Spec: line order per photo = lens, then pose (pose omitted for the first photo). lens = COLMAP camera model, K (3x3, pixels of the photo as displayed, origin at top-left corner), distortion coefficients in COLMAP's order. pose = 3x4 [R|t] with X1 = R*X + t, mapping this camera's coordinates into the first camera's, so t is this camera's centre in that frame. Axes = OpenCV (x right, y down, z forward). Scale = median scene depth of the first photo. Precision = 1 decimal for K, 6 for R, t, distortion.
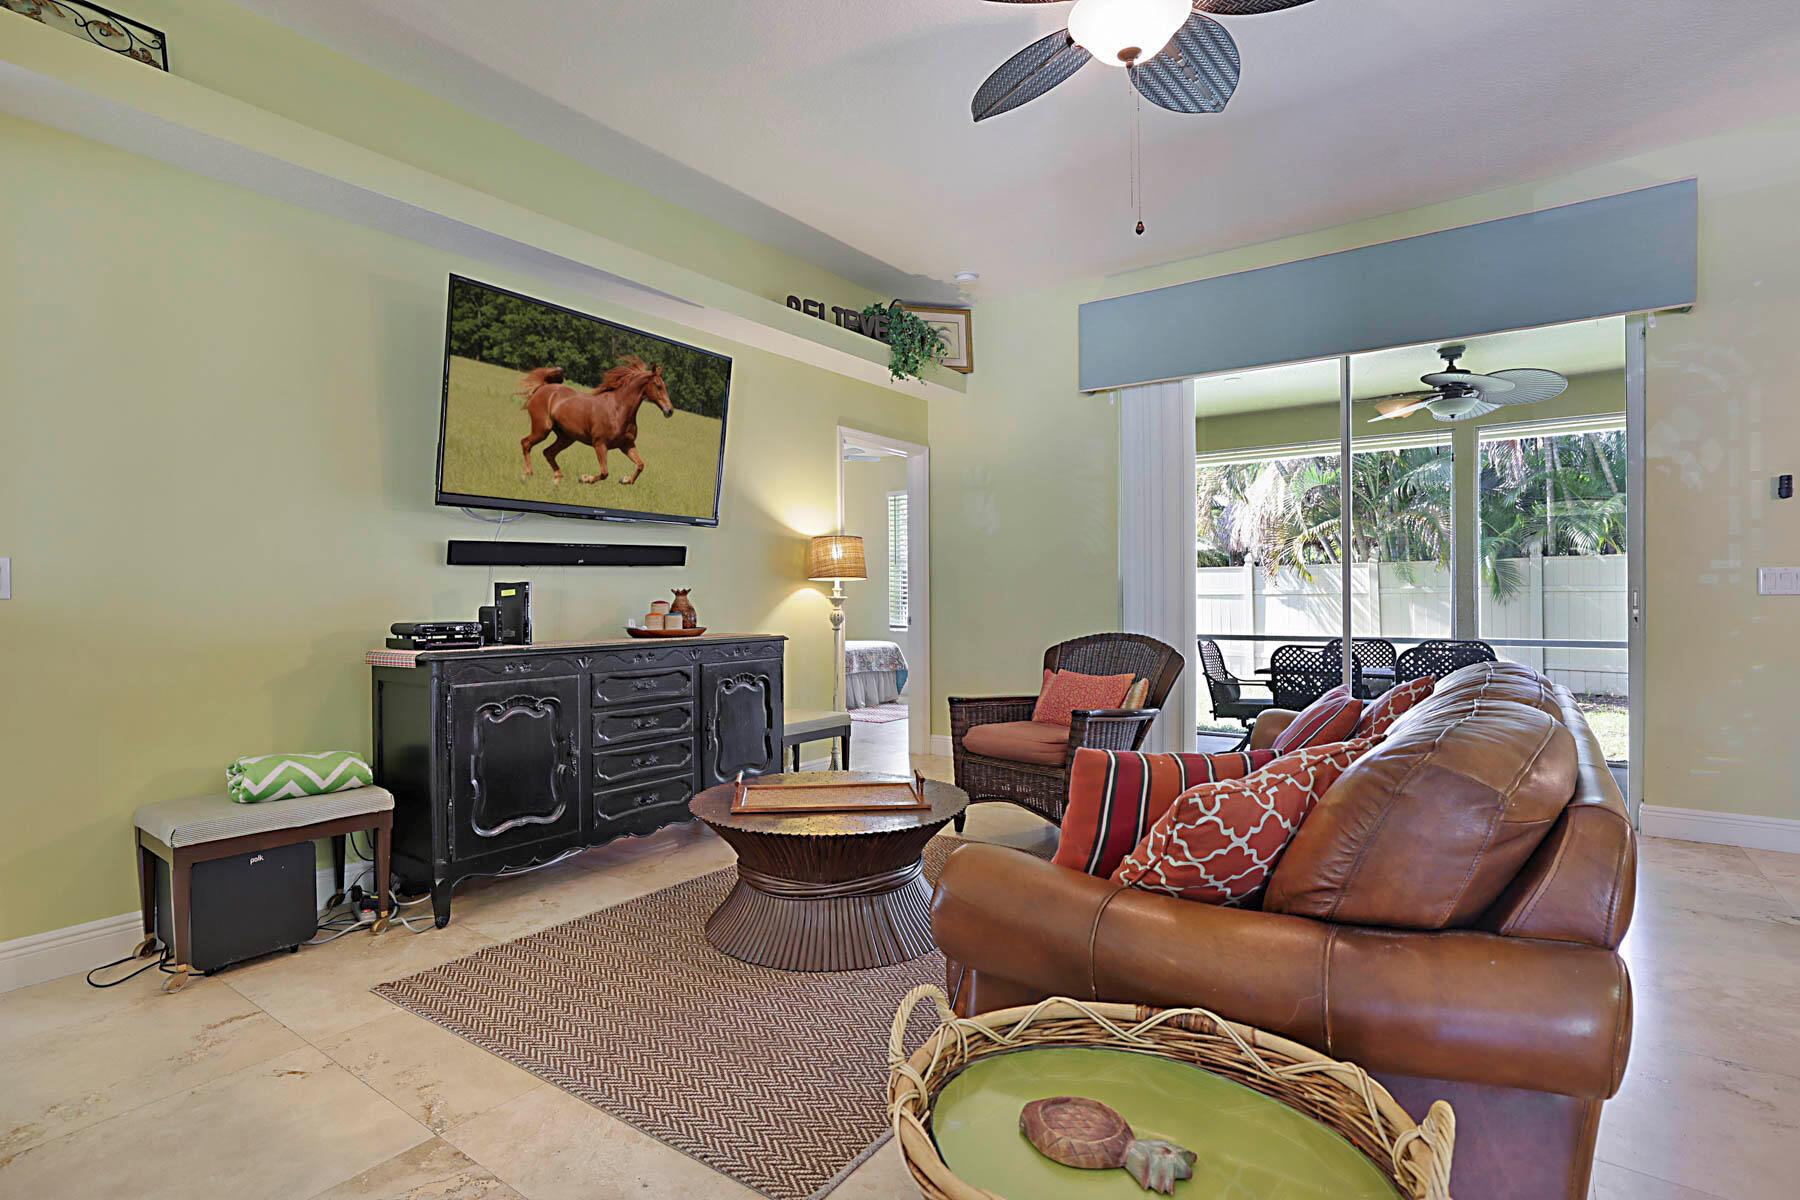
lens RADIAL K [[831.4, 0, 900.0], [0, 831.4, 600.0], [0, 0, 1]] dist [-0.035138, 0.000171]
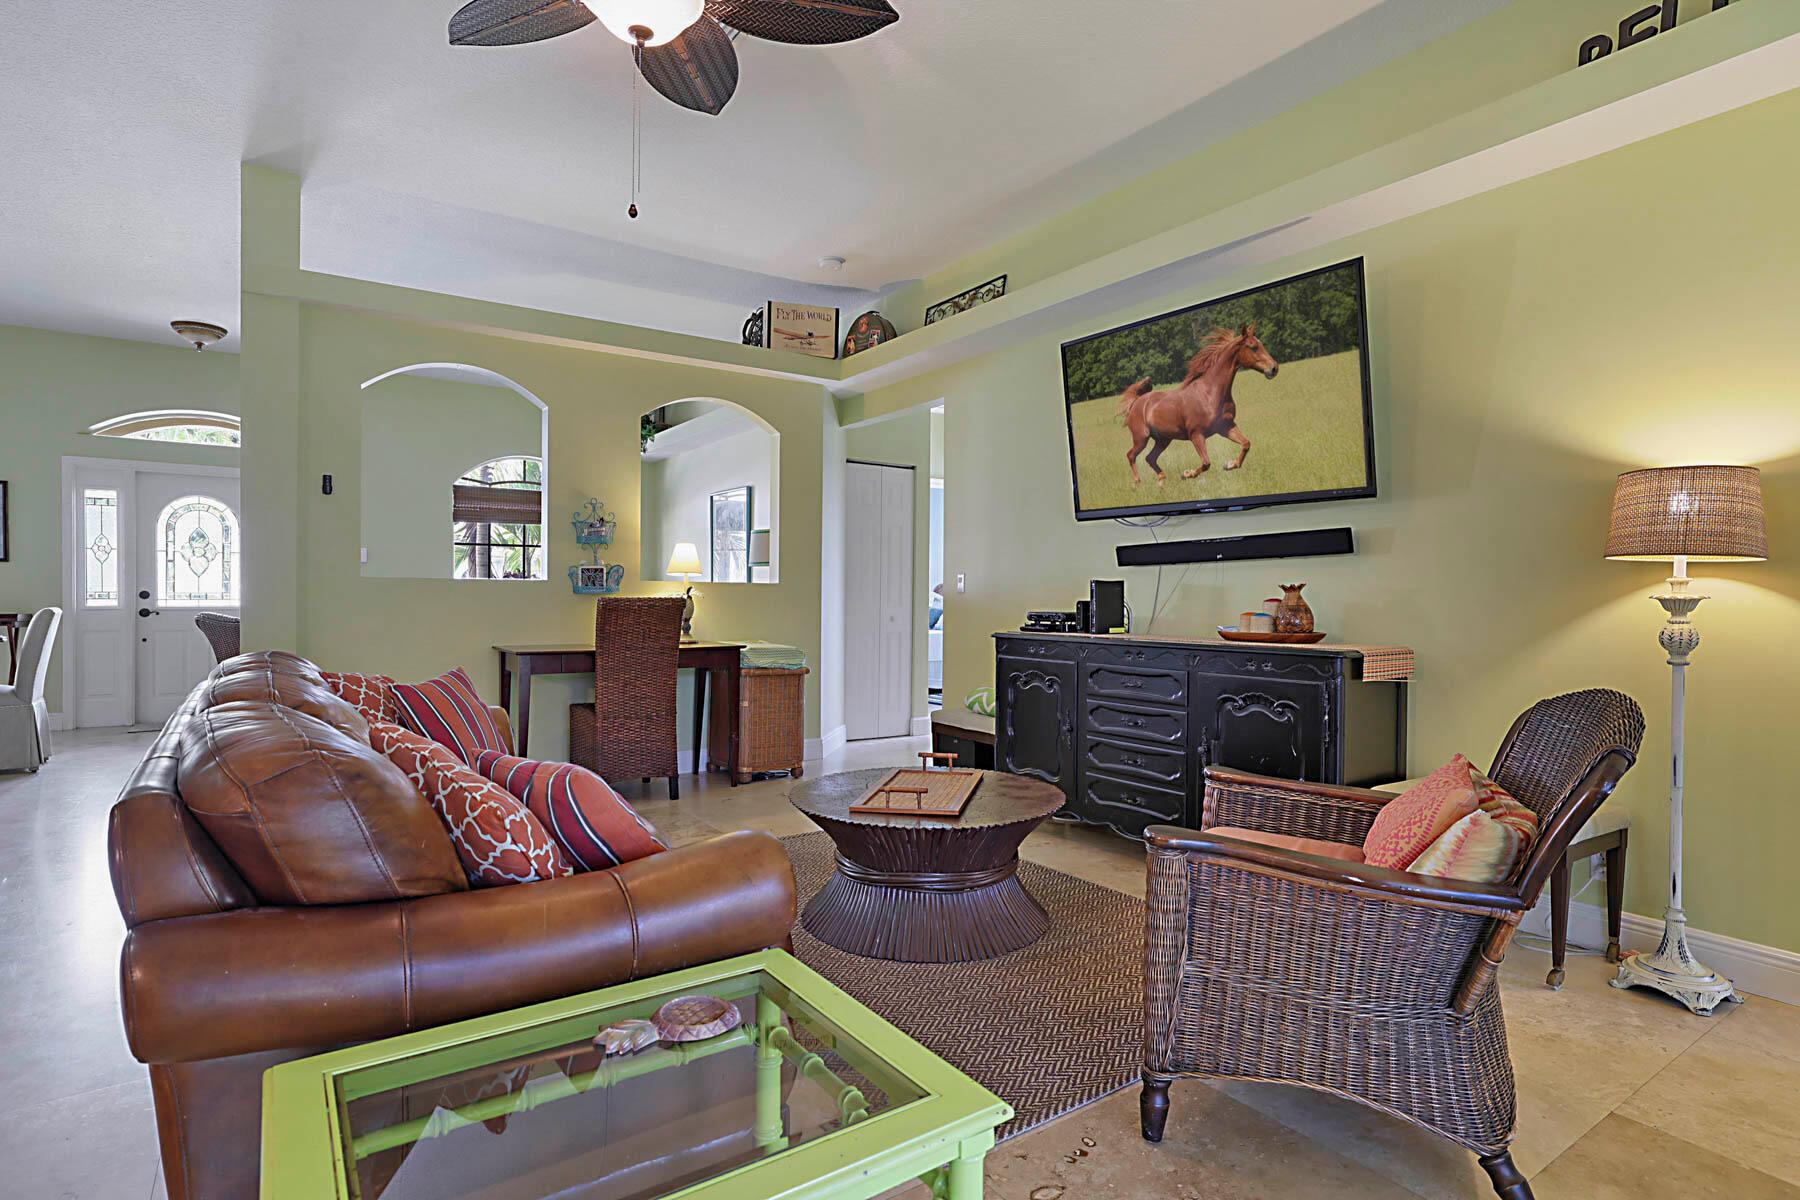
lens RADIAL K [[902.5, 0, 897.7], [0, 902.5, 595.0], [0, 0, 1]] dist [-0.002380, 0.000218]
pose [[-0.282804, 0.004410, -0.959168, 0.765808], [-0.005147, 0.999968, 0.006116, -0.006639], [0.959164, 0.006667, -0.282772, 0.985387]]
